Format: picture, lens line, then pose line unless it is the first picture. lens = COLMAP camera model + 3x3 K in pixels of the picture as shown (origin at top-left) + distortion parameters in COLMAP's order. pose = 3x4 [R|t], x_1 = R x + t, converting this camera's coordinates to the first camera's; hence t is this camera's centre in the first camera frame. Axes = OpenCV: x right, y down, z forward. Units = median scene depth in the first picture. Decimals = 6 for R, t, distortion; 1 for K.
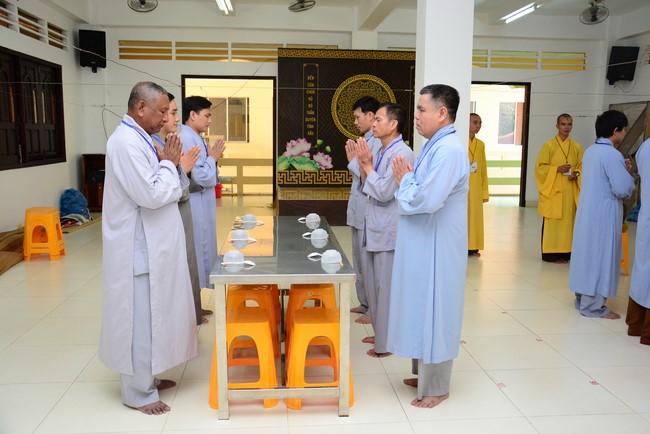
lens RADIAL K [[610.1, 0, 325.0], [0, 610.1, 217.0], [0, 0, 1]] dist [-0.053249, 0.120359]
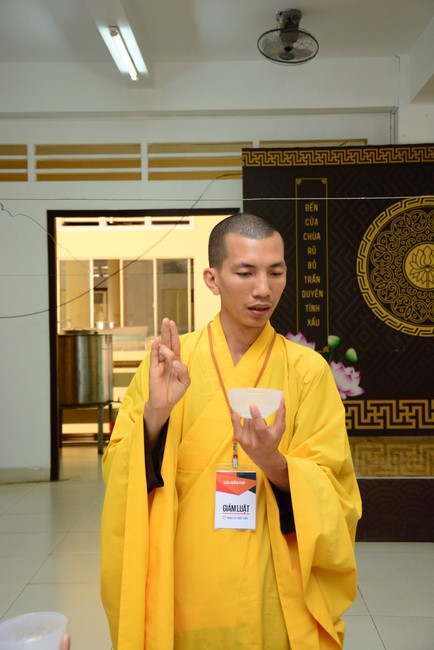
lens RADIAL K [[1031.0, 0, 217.0], [0, 1031.0, 325.0], [0, 0, 1]] dist [0.250378, 0.055378]
pose [[0.994195, -0.025745, -0.104469, -0.014286], [0.012153, 0.991608, -0.128705, -0.032580], [0.106906, 0.126688, 0.986165, 0.197275]]
